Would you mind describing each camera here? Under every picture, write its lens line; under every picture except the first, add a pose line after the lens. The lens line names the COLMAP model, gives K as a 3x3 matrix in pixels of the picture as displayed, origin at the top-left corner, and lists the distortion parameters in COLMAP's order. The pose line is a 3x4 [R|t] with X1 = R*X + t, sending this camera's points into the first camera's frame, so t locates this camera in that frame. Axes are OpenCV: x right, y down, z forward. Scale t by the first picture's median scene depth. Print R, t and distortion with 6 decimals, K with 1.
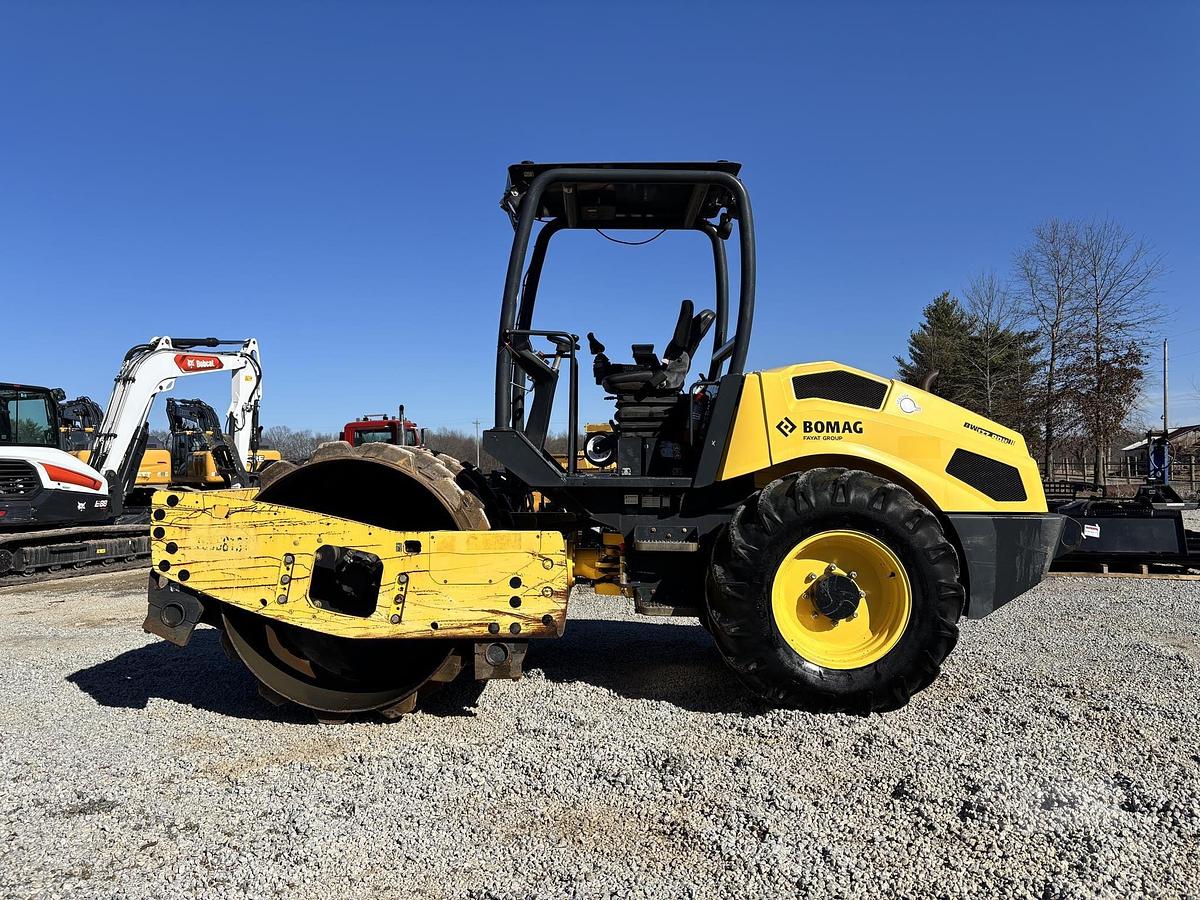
lens RADIAL K [[896.4, 0, 600.0], [0, 896.4, 450.0], [0, 0, 1]] dist [0.066421, -0.080394]
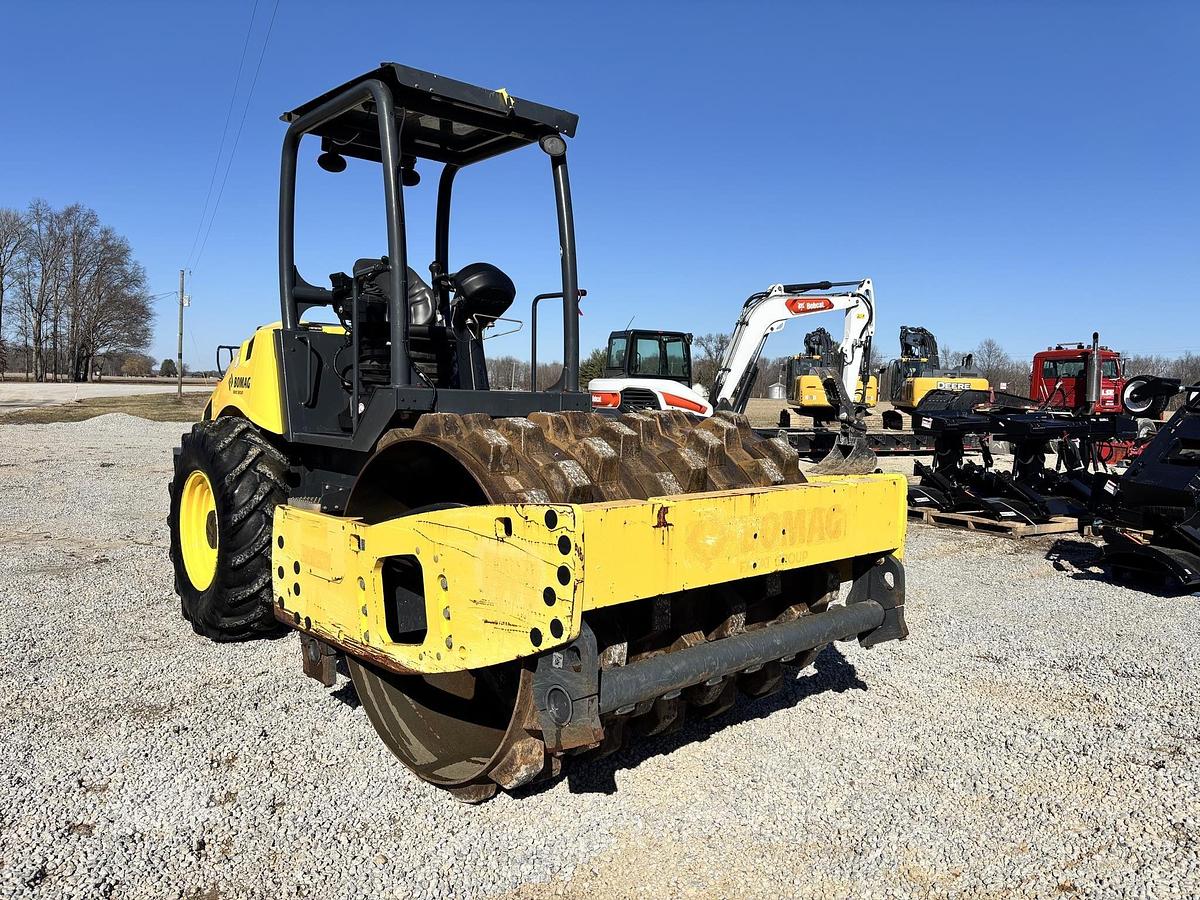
lens RADIAL K [[906.1, 0, 600.0], [0, 906.1, 450.0], [0, 0, 1]] dist [0.064371, -0.081384]
pose [[0.673998, 0.082714, -0.734088, 0.758061], [-0.019917, 0.995385, 0.093869, -0.057169], [0.738464, -0.048646, 0.672536, 0.104433]]
